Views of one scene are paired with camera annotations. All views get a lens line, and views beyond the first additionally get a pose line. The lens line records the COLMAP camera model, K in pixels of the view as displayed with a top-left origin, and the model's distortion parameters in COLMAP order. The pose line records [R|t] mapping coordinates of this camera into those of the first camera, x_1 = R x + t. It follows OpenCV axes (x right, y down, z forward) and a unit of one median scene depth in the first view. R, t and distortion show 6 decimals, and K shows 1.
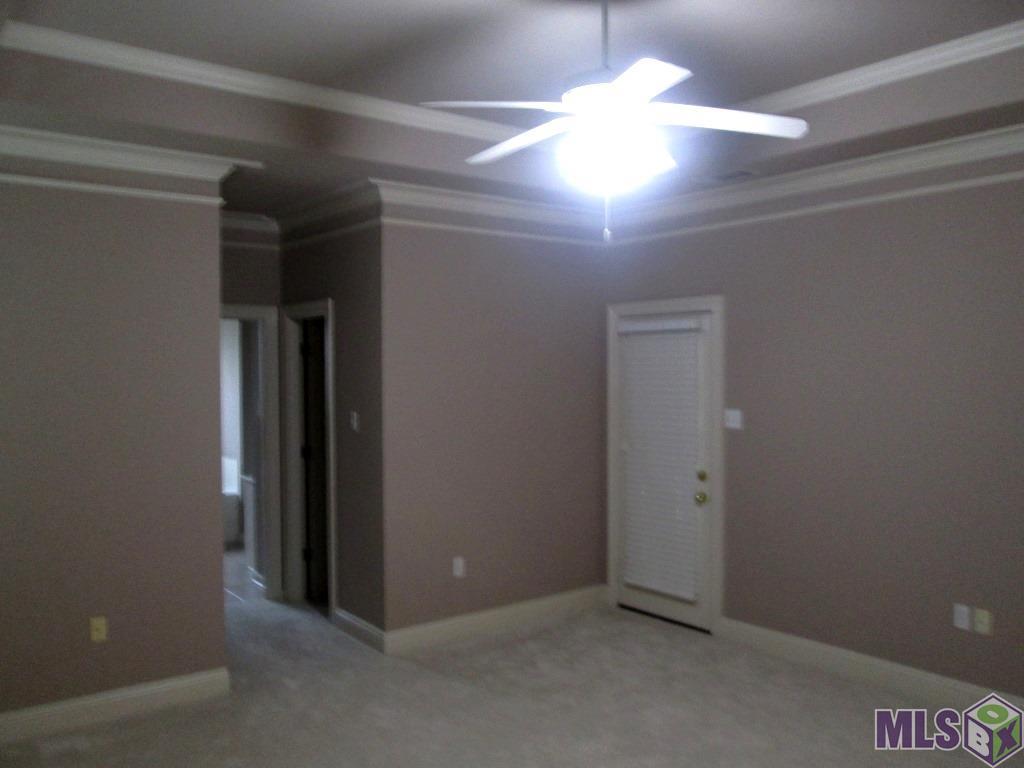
lens RADIAL K [[847.5, 0, 512.0], [0, 847.5, 384.0], [0, 0, 1]] dist [-0.039012, -0.000056]
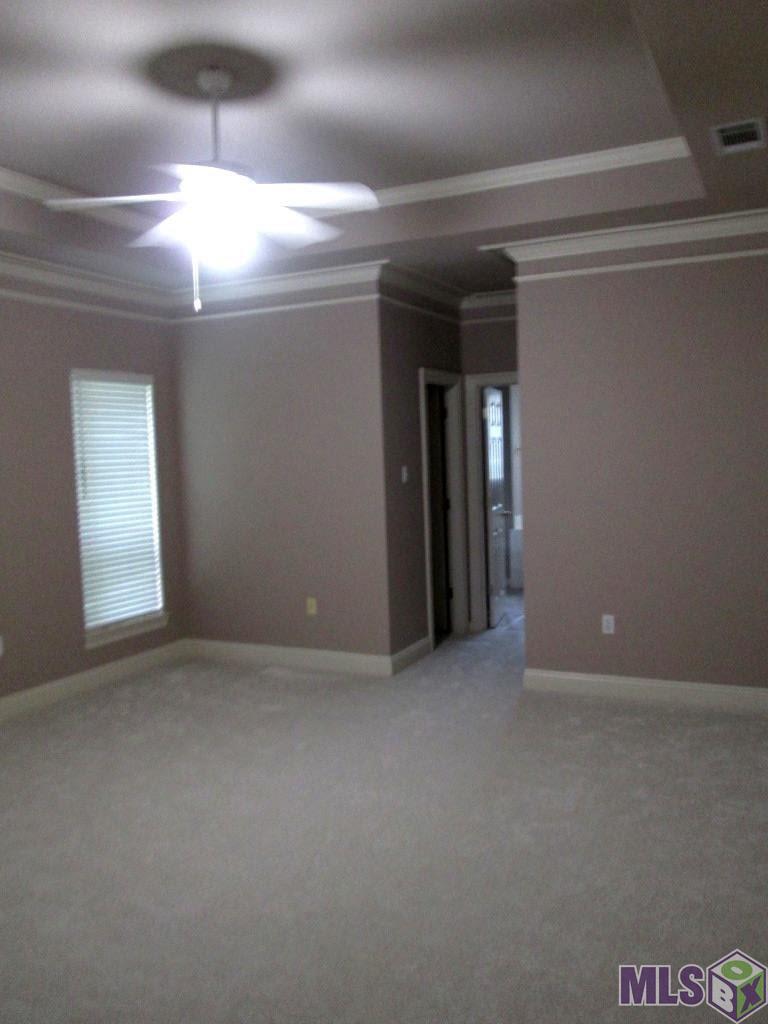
lens RADIAL K [[847.5, 0, 384.0], [0, 847.5, 512.0], [0, 0, 1]] dist [-0.039012, -0.000056]
pose [[0.445335, 0.052971, -0.893796, 0.834163], [0.011117, 0.997844, 0.064677, 0.028995], [0.895295, -0.038739, 0.443786, 0.425064]]
